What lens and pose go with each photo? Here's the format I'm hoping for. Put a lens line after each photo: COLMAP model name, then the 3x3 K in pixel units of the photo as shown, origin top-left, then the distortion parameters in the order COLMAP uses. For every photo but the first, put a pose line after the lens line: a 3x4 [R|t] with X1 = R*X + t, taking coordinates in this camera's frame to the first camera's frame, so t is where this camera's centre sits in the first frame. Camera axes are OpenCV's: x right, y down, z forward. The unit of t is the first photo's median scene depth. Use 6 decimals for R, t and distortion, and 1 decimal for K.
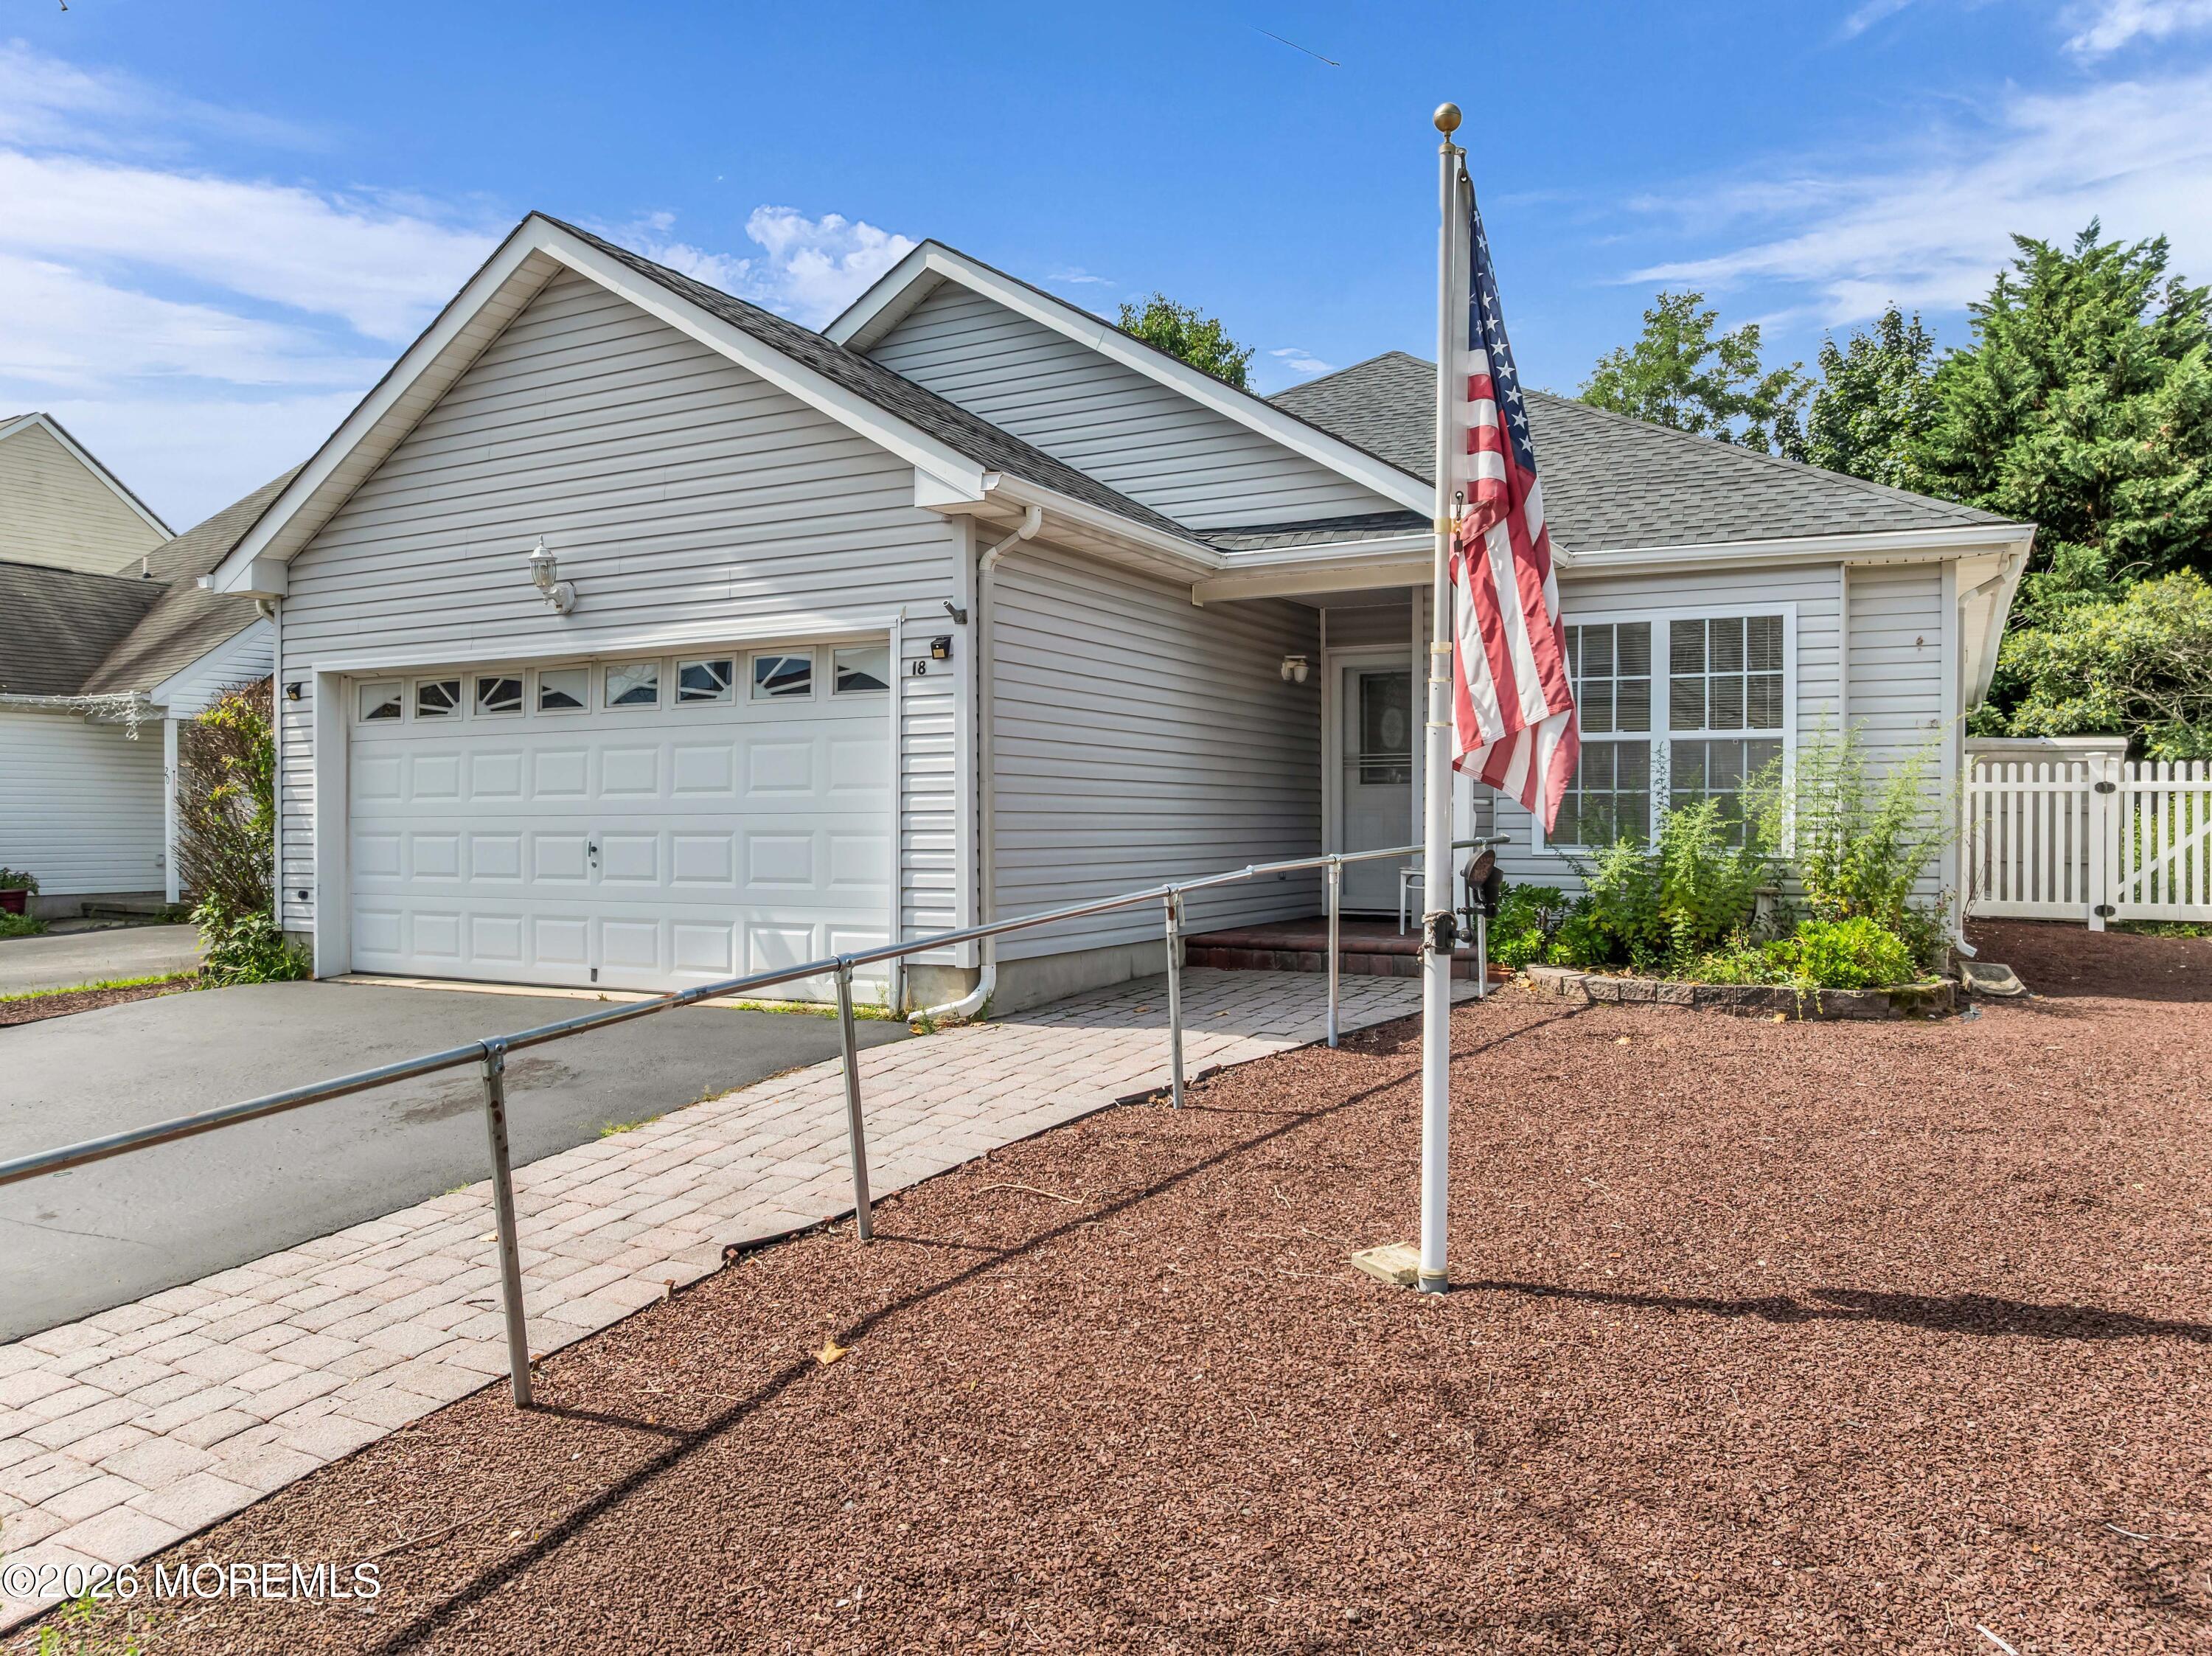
lens RADIAL K [[1561.1, 0, 1106.0], [0, 1561.1, 828.0], [0, 0, 1]] dist [-0.028564, 0.005255]
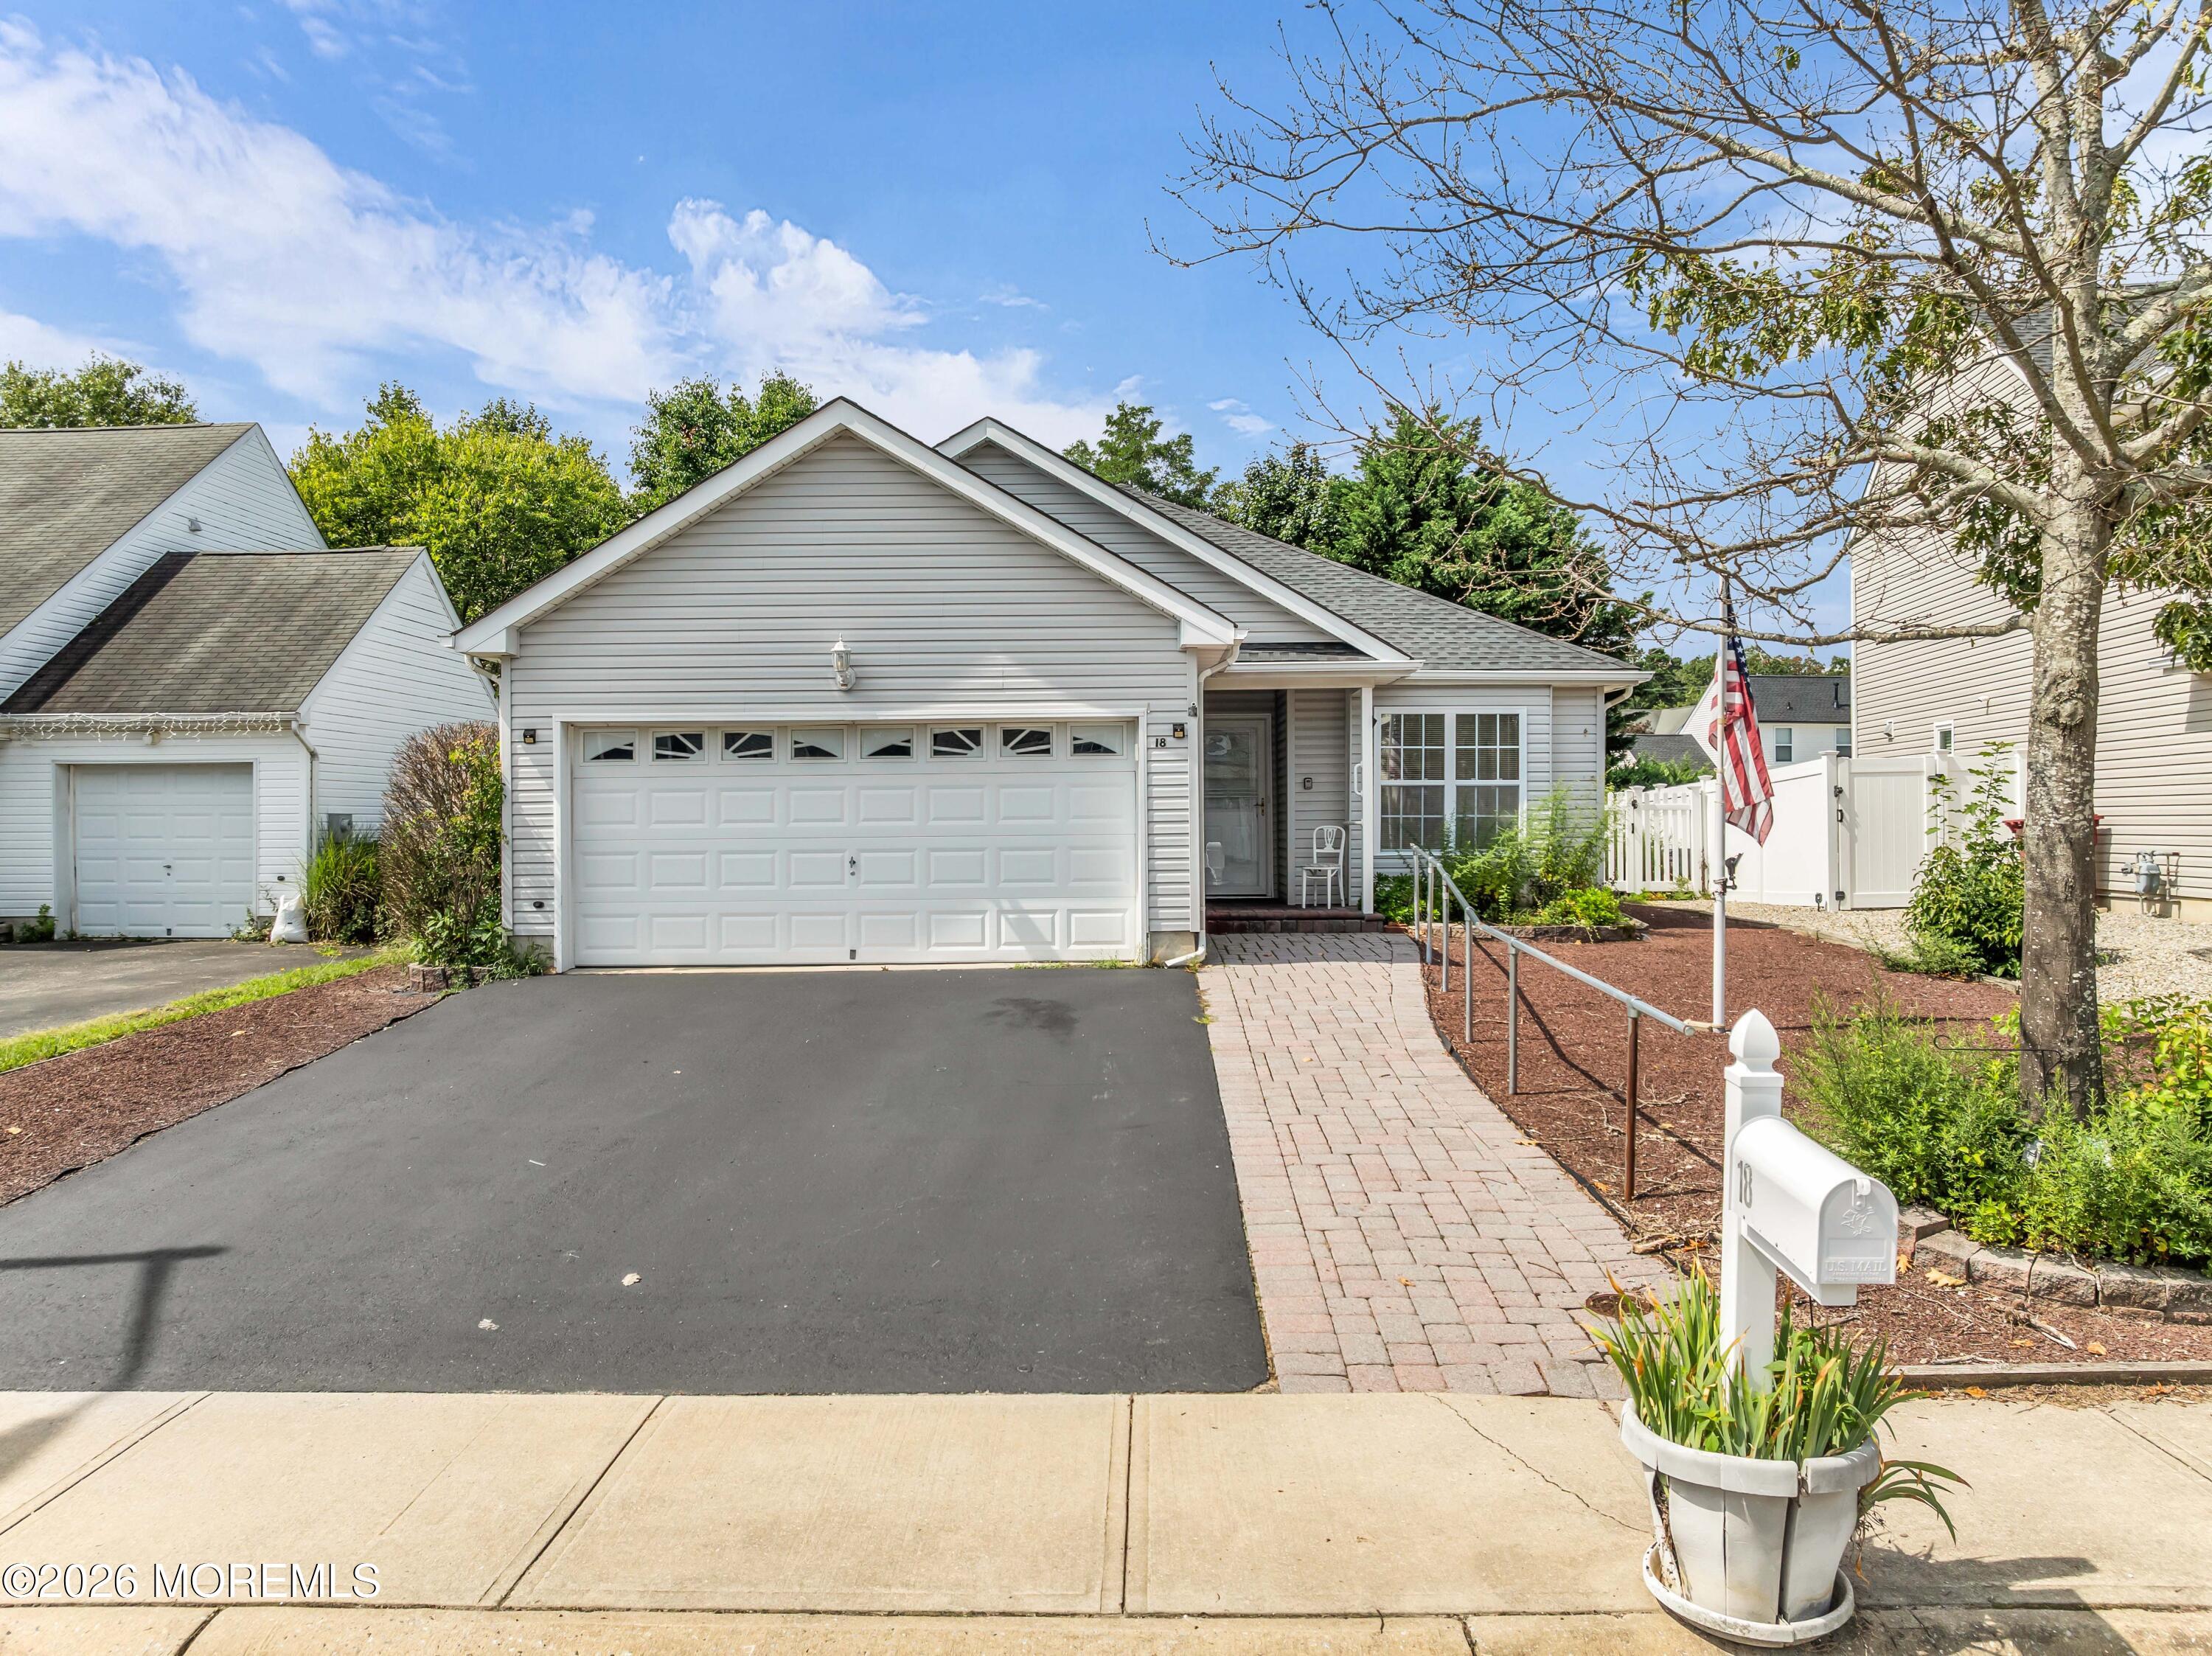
lens RADIAL K [[1551.8, 0, 1106.0], [0, 1551.8, 828.0], [0, 0, 1]] dist [-0.011168, -0.007062]
pose [[0.888060, -0.007057, 0.459674, -0.724376], [0.008583, 0.999962, -0.001229, -0.012226], [-0.459648, 0.005037, 0.888087, -0.296489]]
